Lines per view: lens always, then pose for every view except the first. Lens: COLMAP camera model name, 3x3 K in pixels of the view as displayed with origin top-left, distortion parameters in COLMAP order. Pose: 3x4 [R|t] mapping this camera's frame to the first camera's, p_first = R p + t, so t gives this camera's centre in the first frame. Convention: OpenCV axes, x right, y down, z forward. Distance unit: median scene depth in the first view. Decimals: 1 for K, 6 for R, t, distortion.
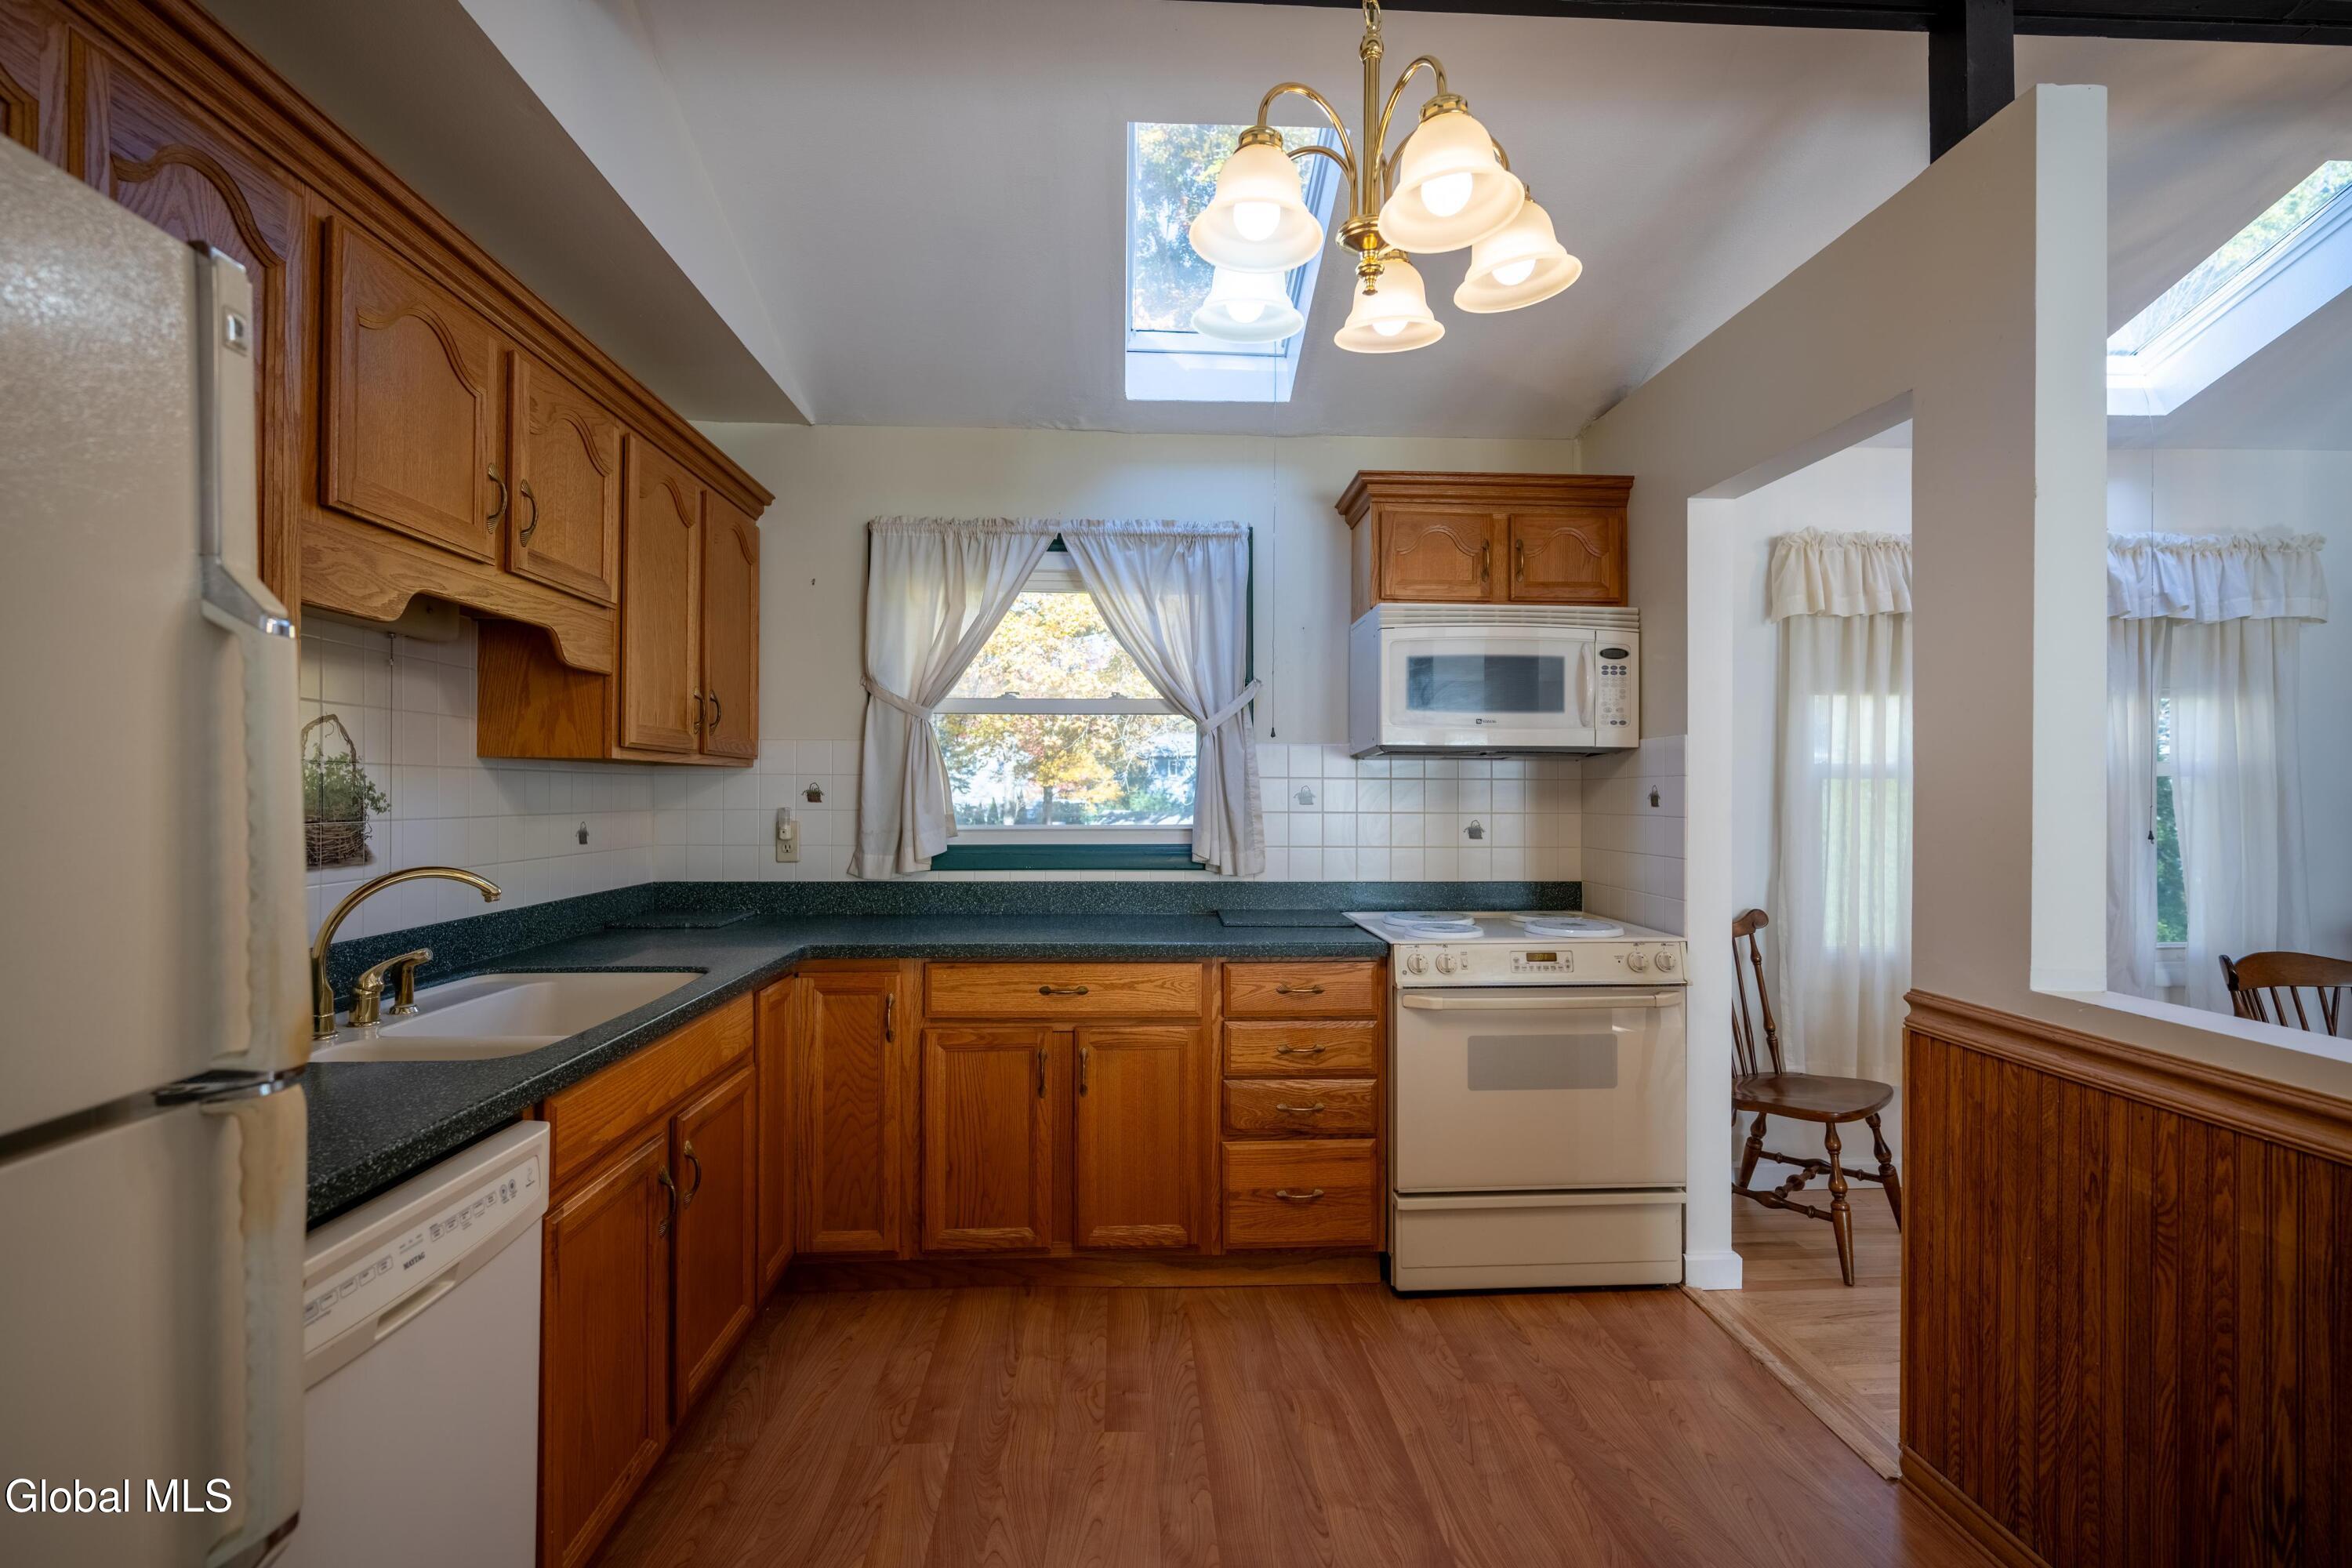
lens RADIAL K [[1047.9, 0, 1176.0], [0, 1047.9, 784.0], [0, 0, 1]] dist [-0.000635, -0.000229]
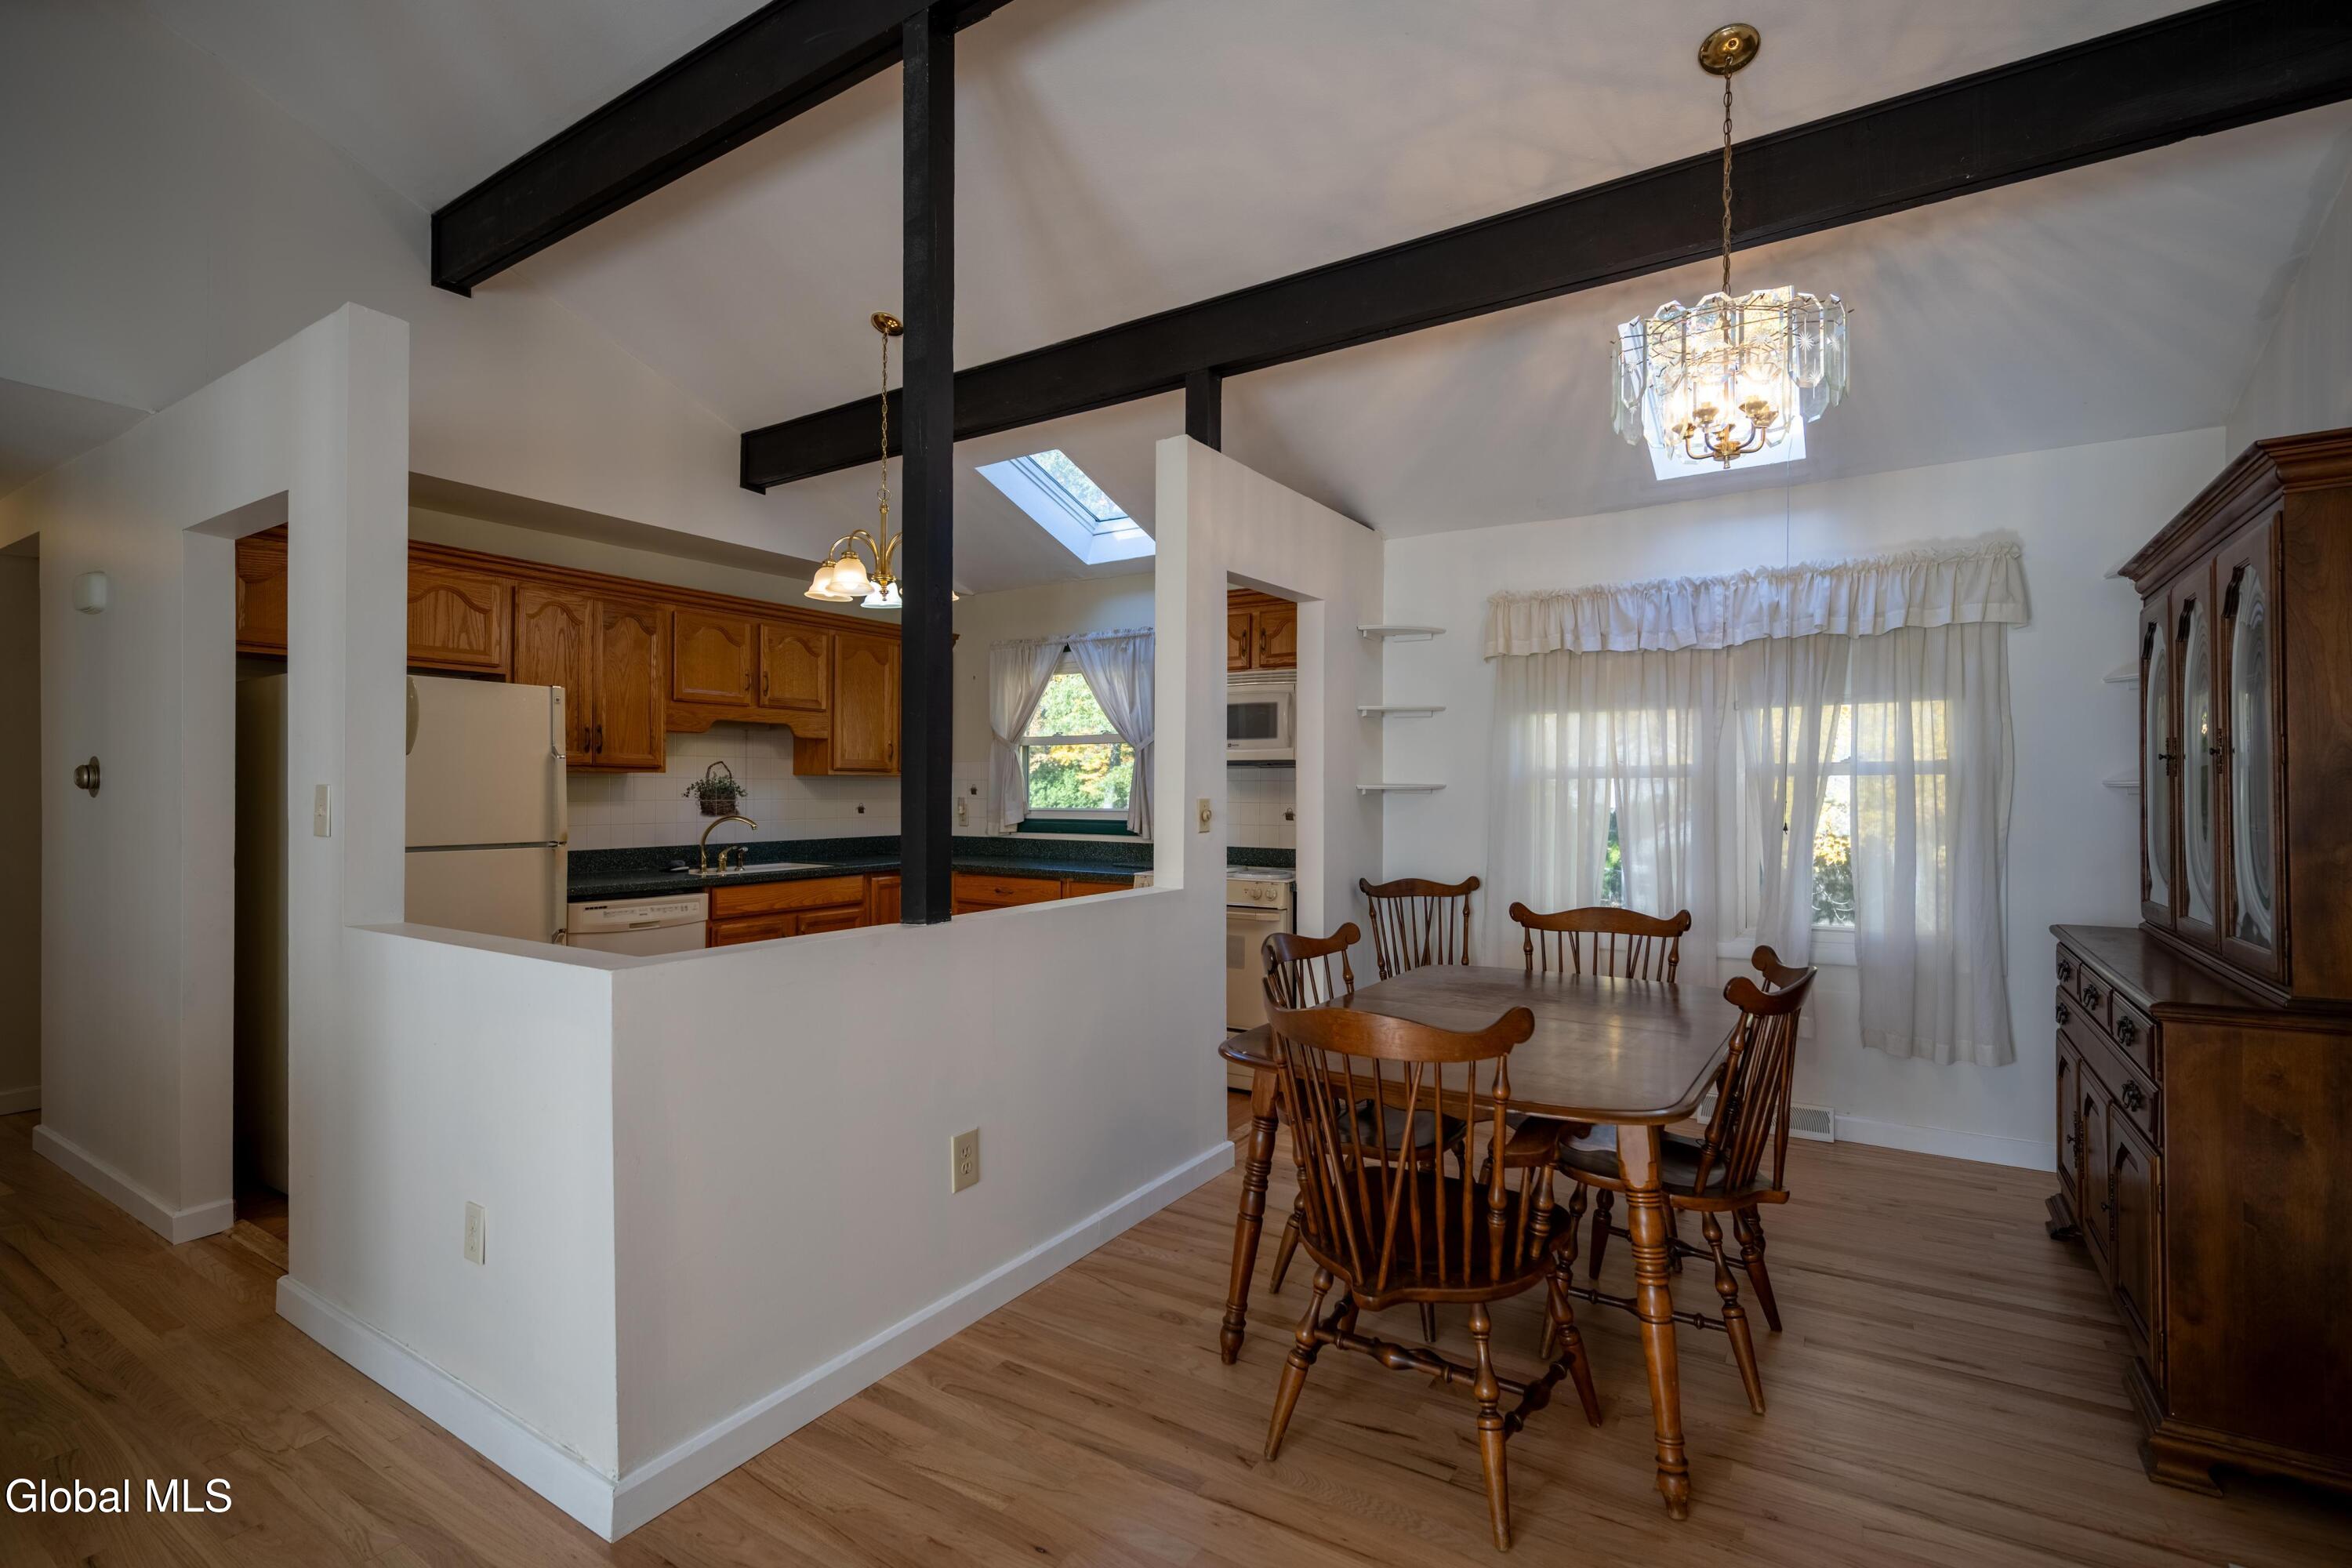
lens RADIAL K [[1047.9, 0, 1176.0], [0, 1047.9, 784.0], [0, 0, 1]] dist [-0.000635, -0.000229]
pose [[0.814211, -0.002381, -0.580564, 1.057886], [0.003869, 0.999992, 0.001325, -0.002505], [0.580556, -0.003325, 0.814214, -0.329503]]
